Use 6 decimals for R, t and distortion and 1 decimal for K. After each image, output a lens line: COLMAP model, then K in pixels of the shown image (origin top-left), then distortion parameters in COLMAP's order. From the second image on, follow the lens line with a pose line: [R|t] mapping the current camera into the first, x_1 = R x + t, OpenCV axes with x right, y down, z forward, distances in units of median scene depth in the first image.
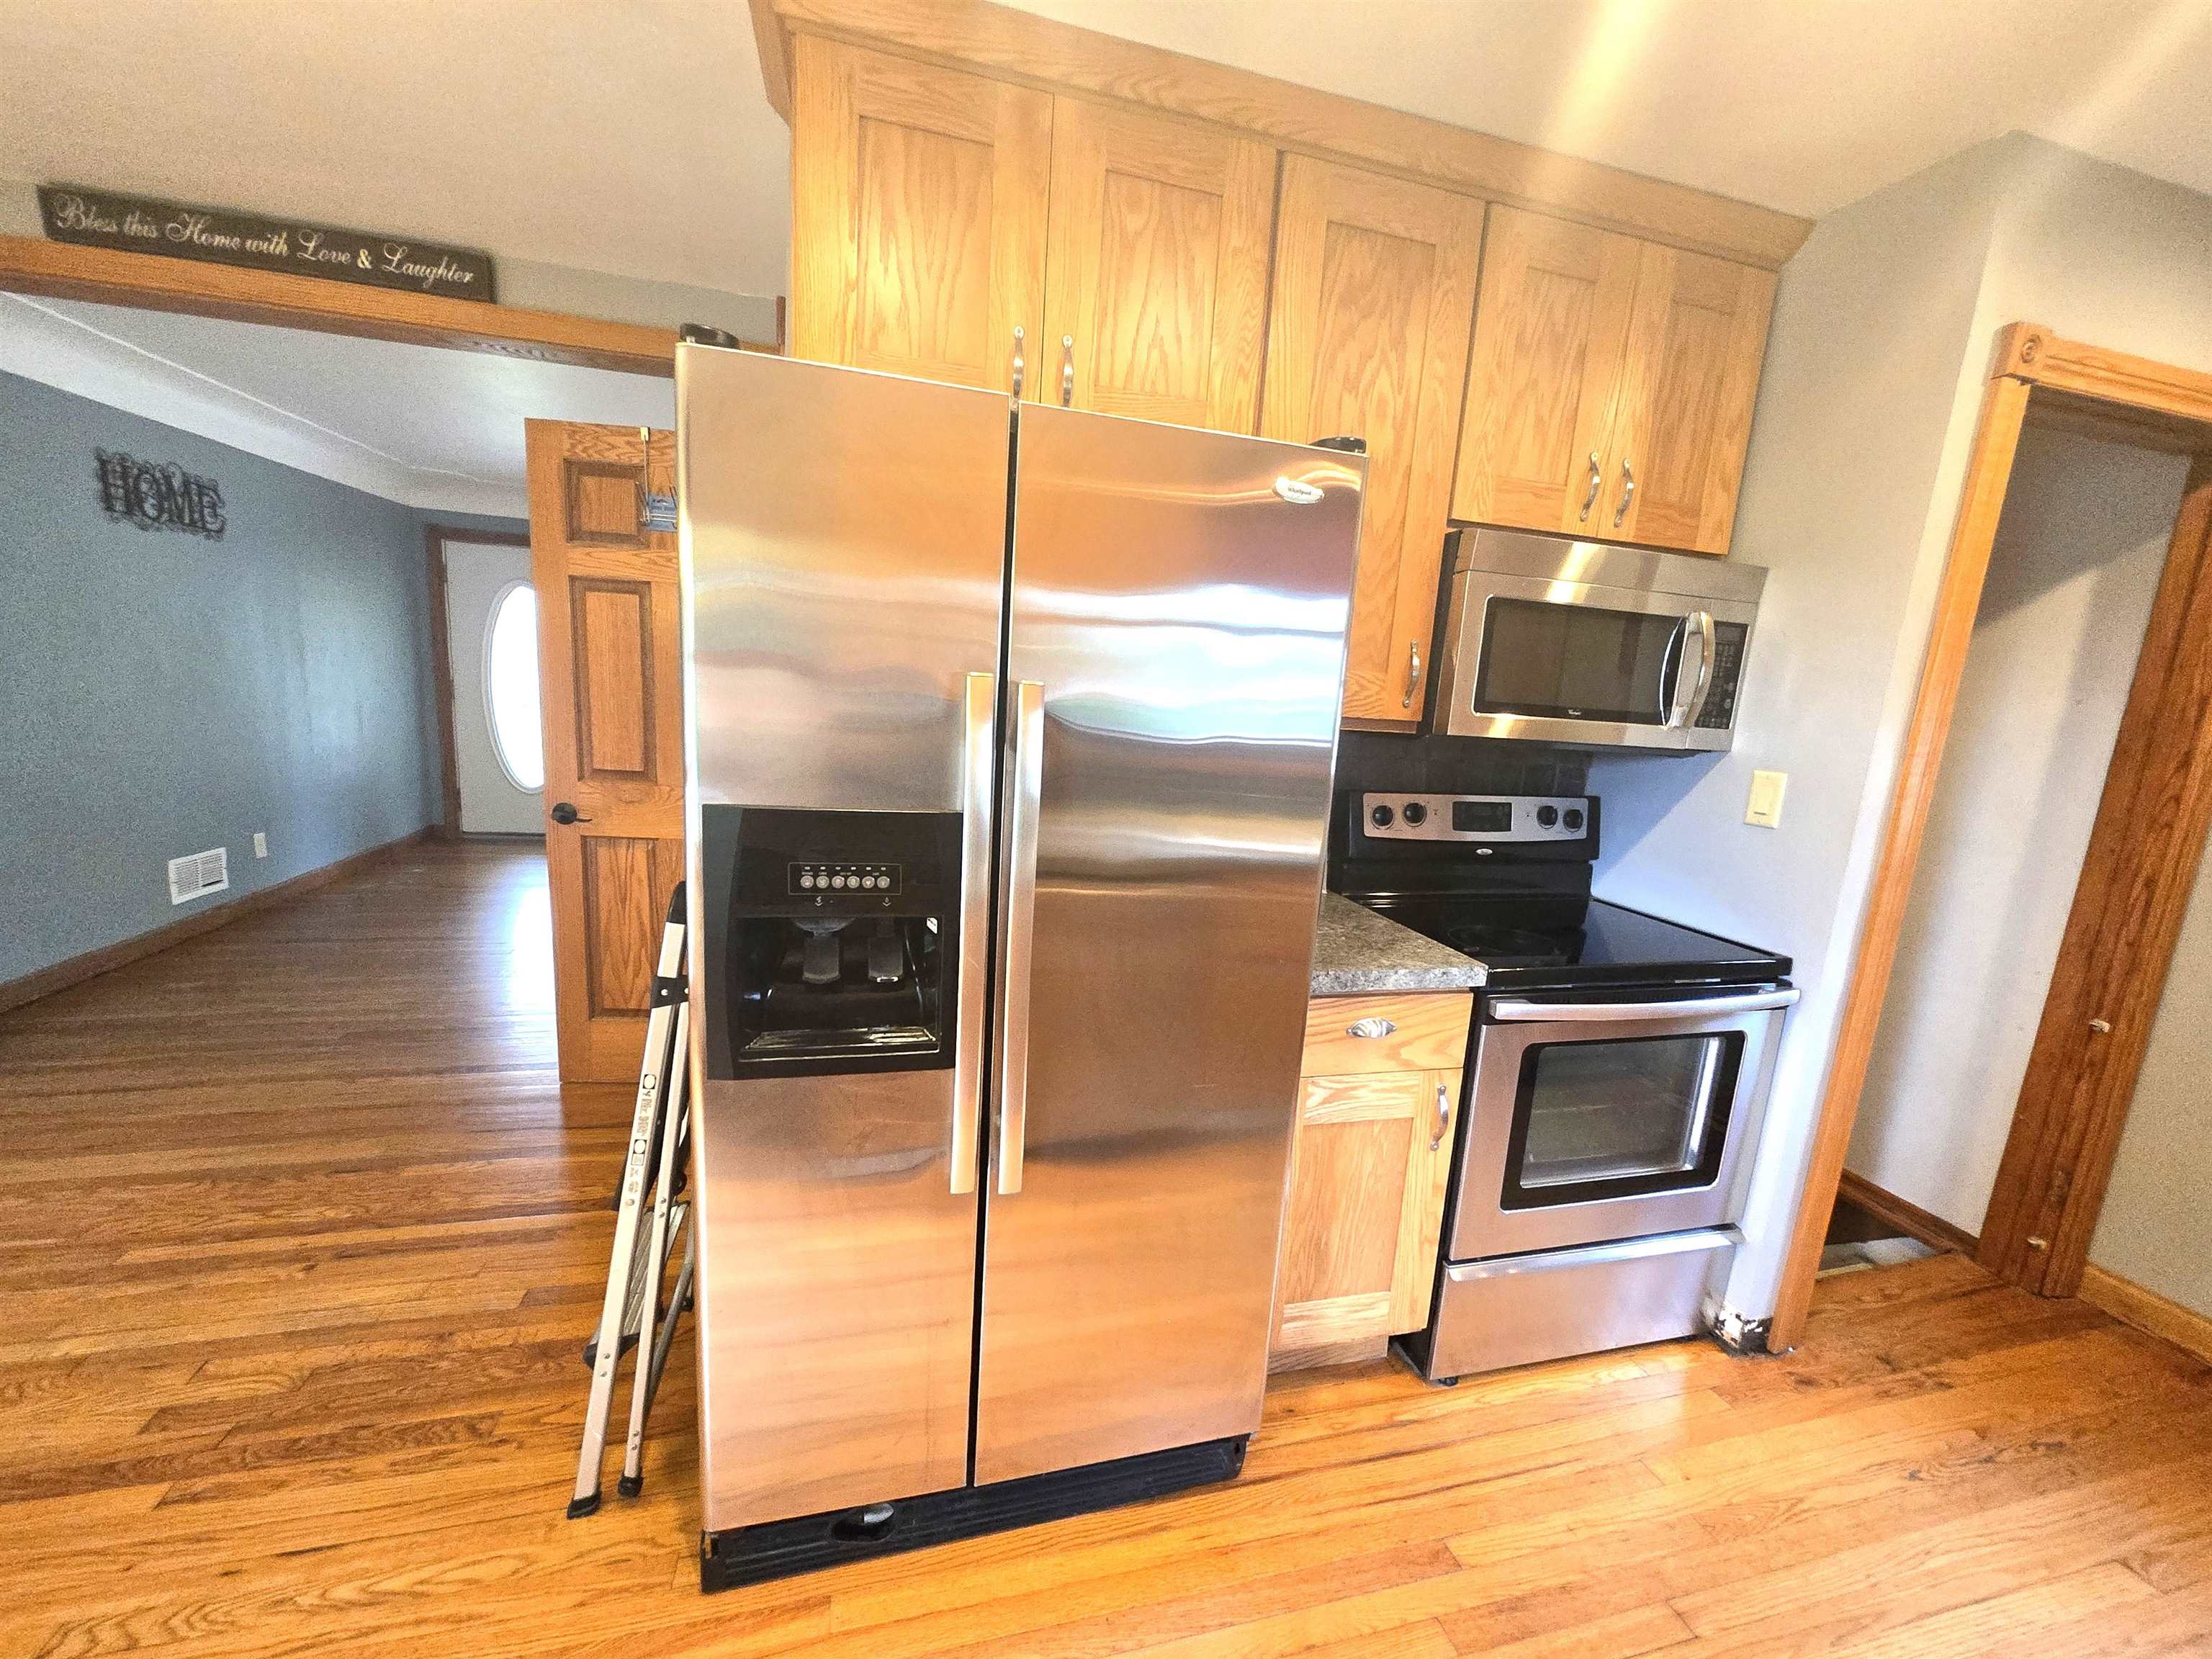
lens RADIAL K [[865.8, 0, 1117.8], [0, 865.8, 848.7], [0, 0, 1]] dist [0.006388, -0.004209]
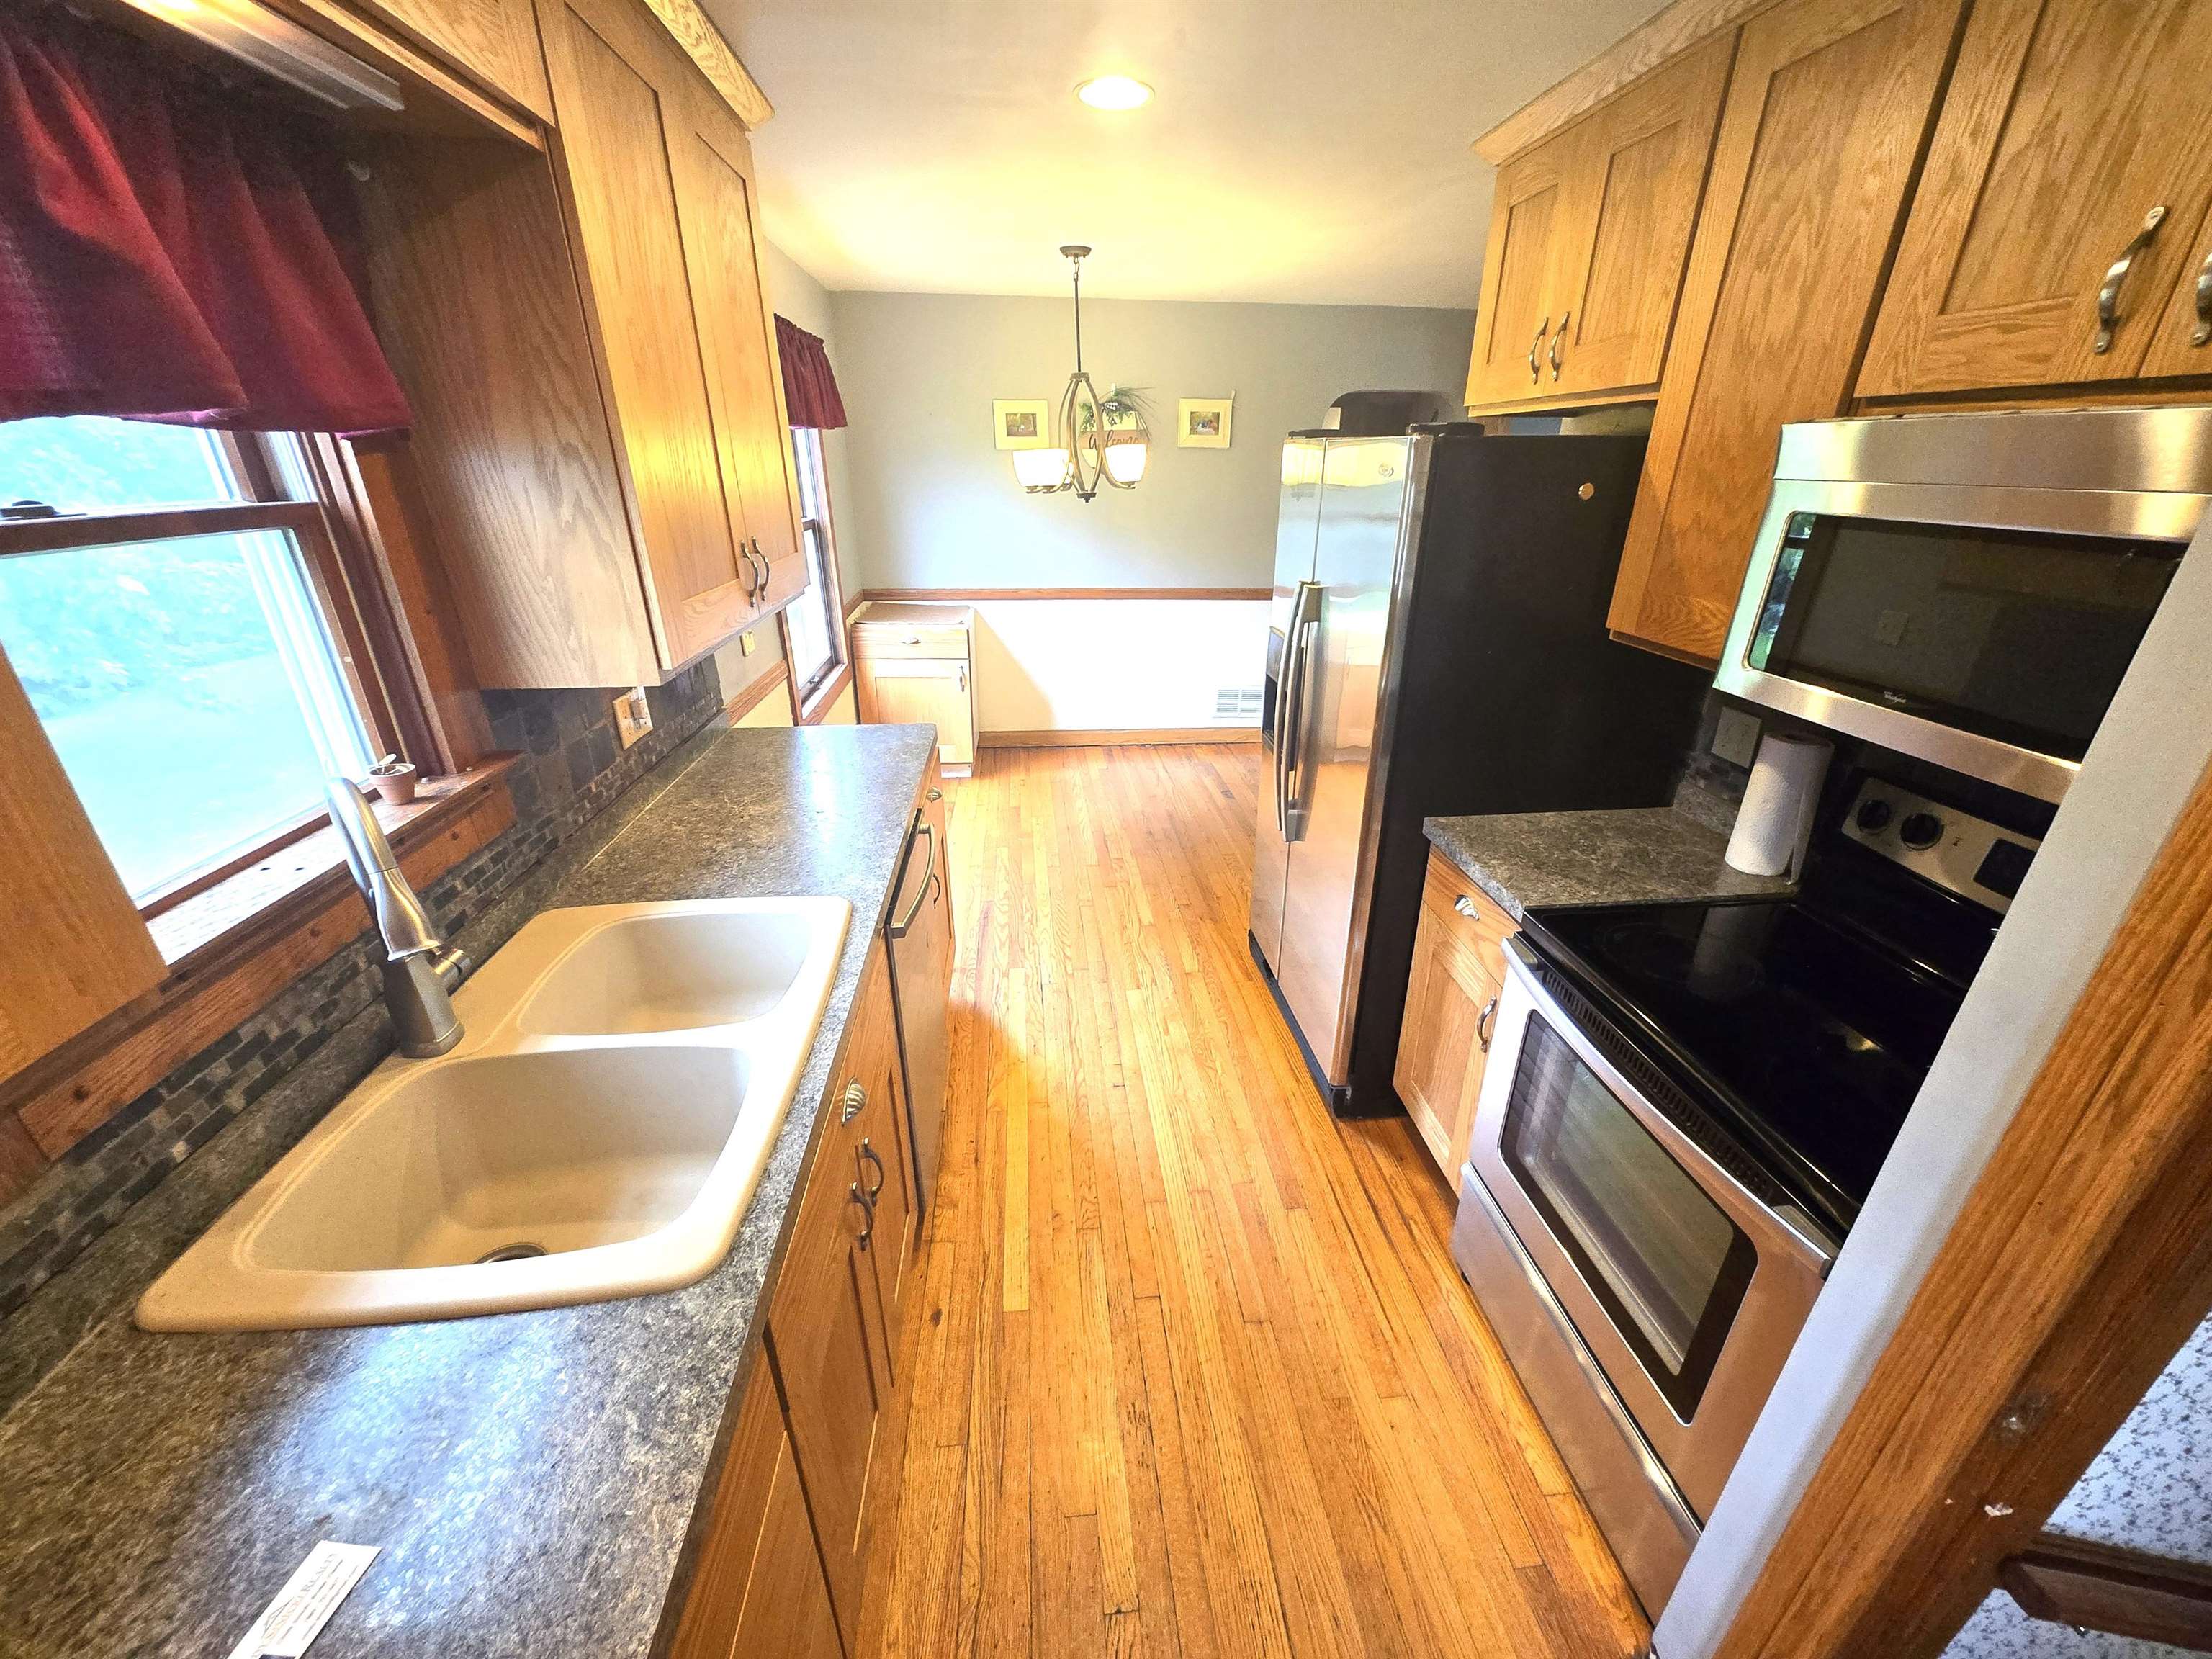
lens RADIAL K [[865.8, 0, 1117.8], [0, 865.8, 848.7], [0, 0, 1]] dist [0.006388, -0.004209]
pose [[-0.158081, 0.349184, -0.923624, 1.219677], [-0.189494, 0.907271, 0.375435, -0.185026], [0.969073, 0.234370, -0.077254, 0.521143]]
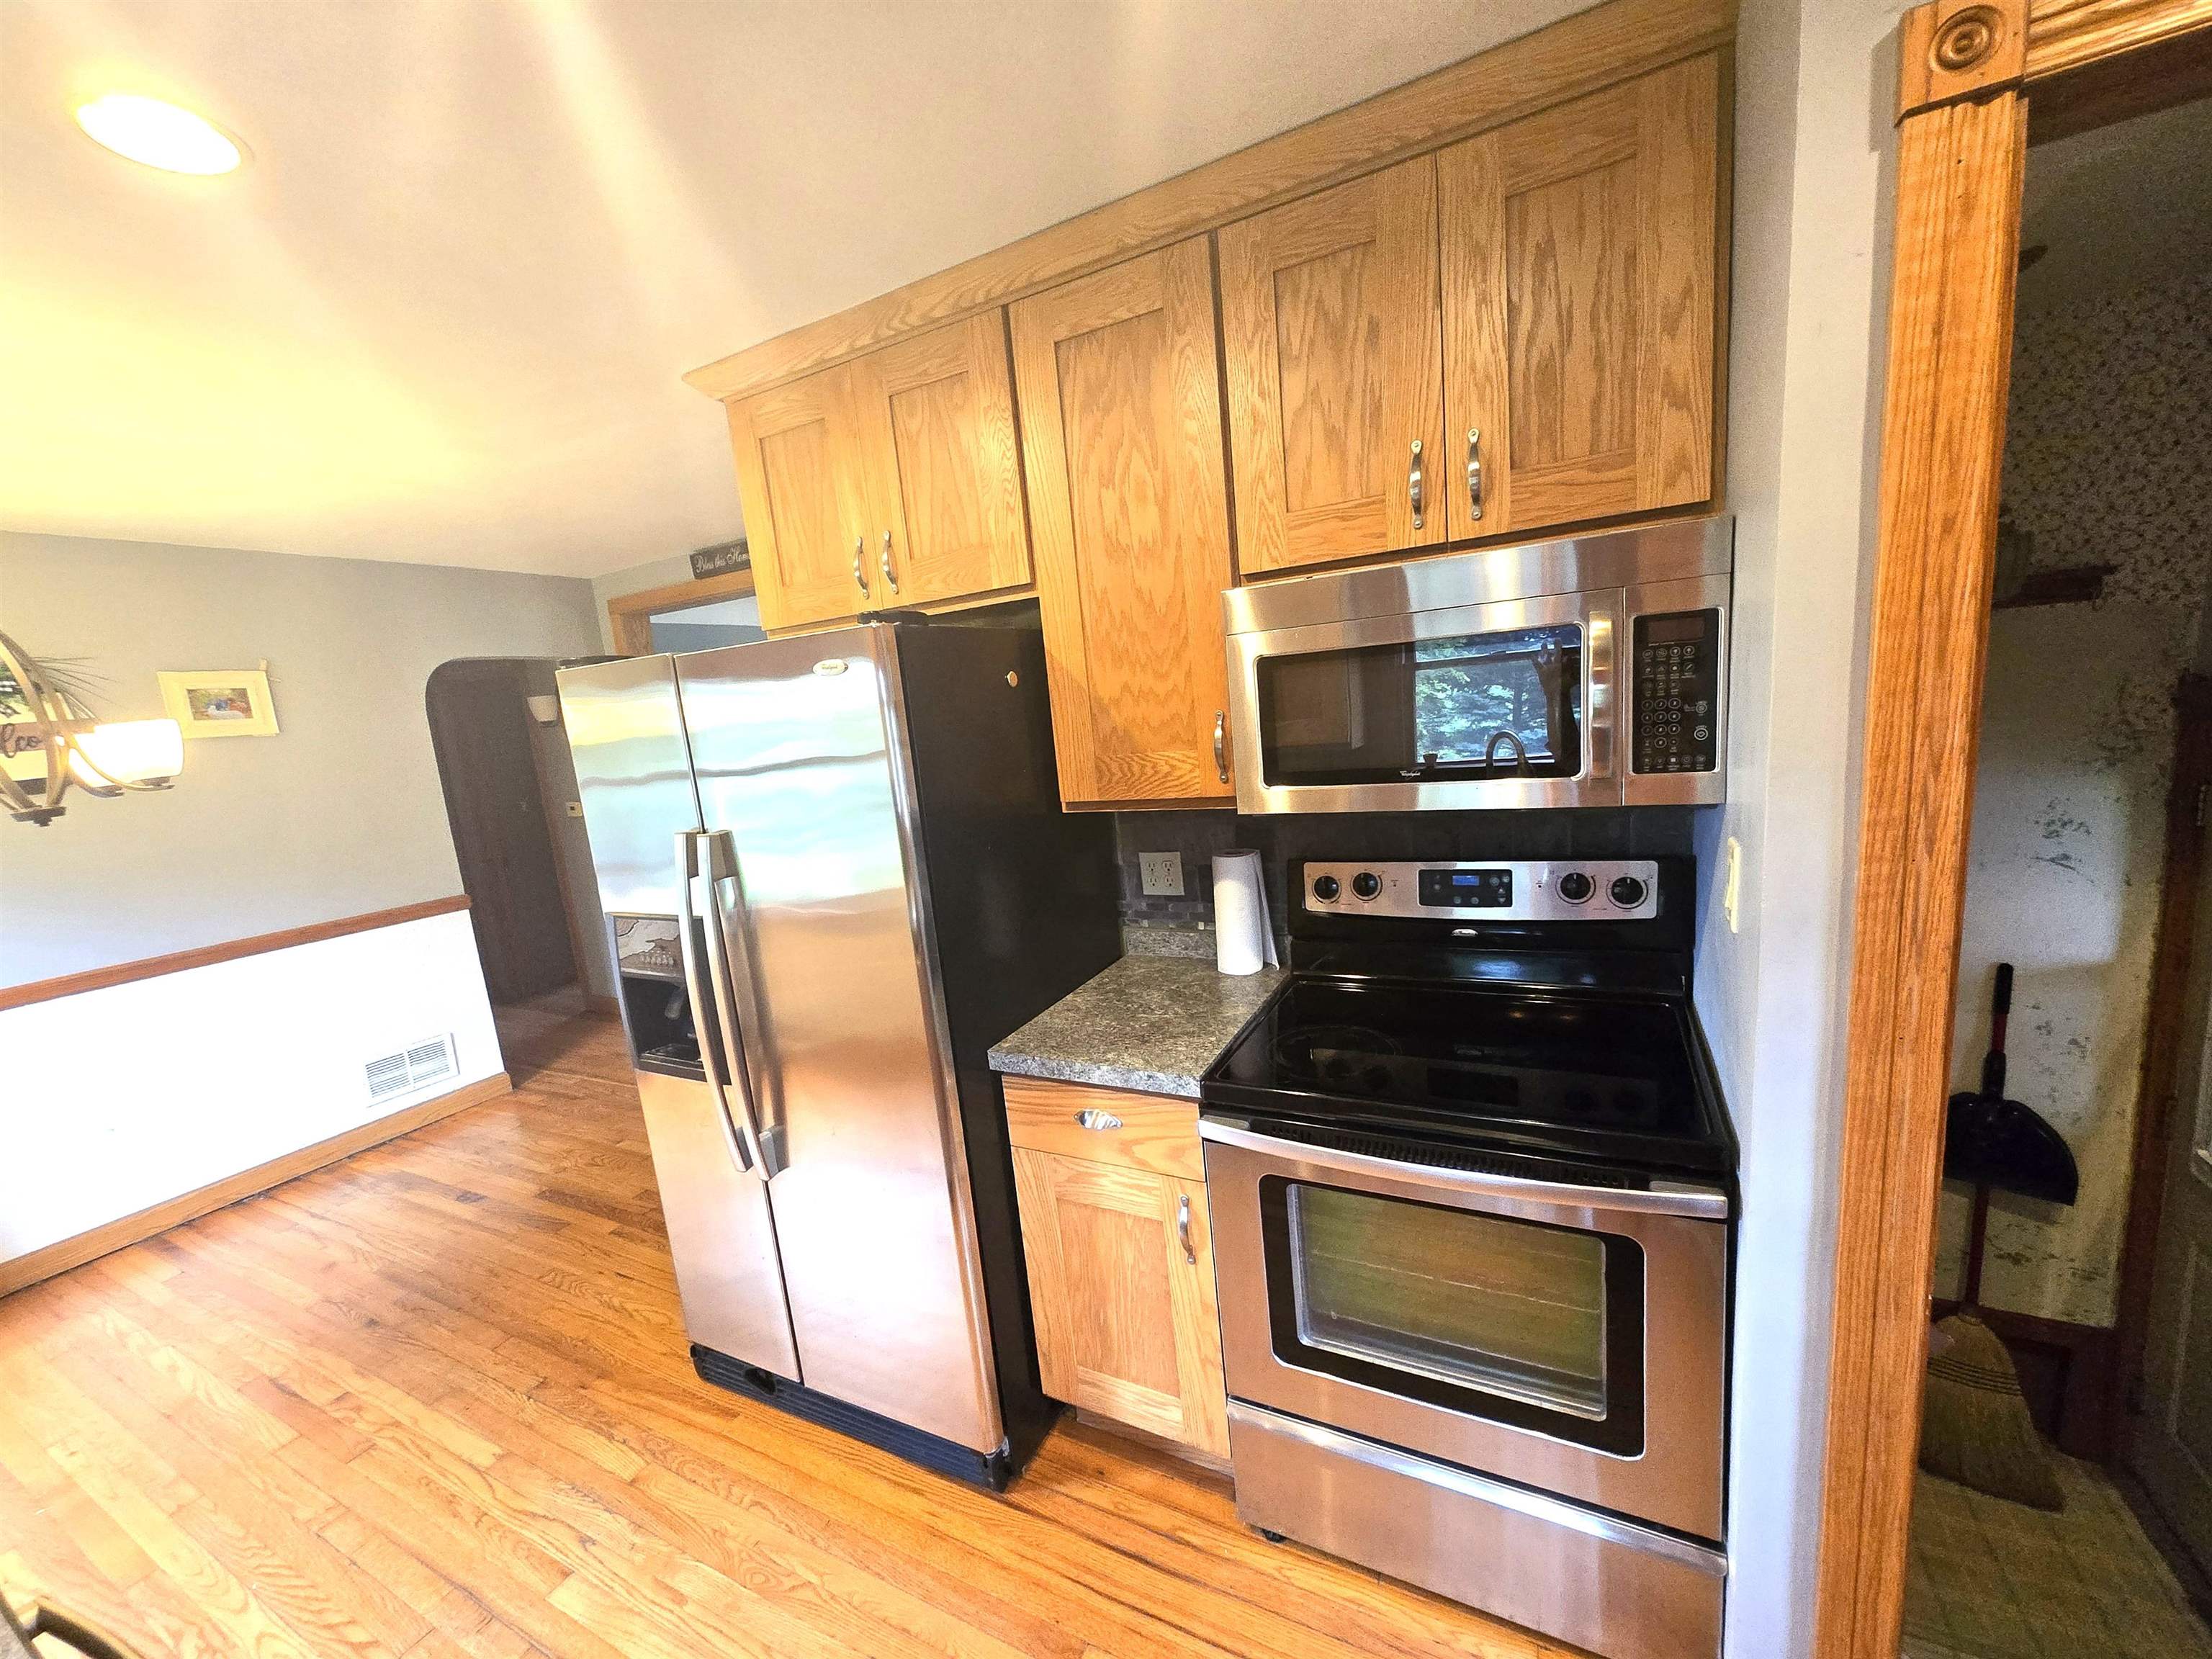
lens RADIAL K [[867.5, 0, 1118.6], [0, 867.5, 846.1], [0, 0, 1]] dist [0.007887, -0.005258]
pose [[0.730755, -0.016040, -0.682451, 0.860003], [0.017537, 0.999835, -0.004720, -0.091030], [0.682414, -0.008519, 0.730916, 0.235470]]
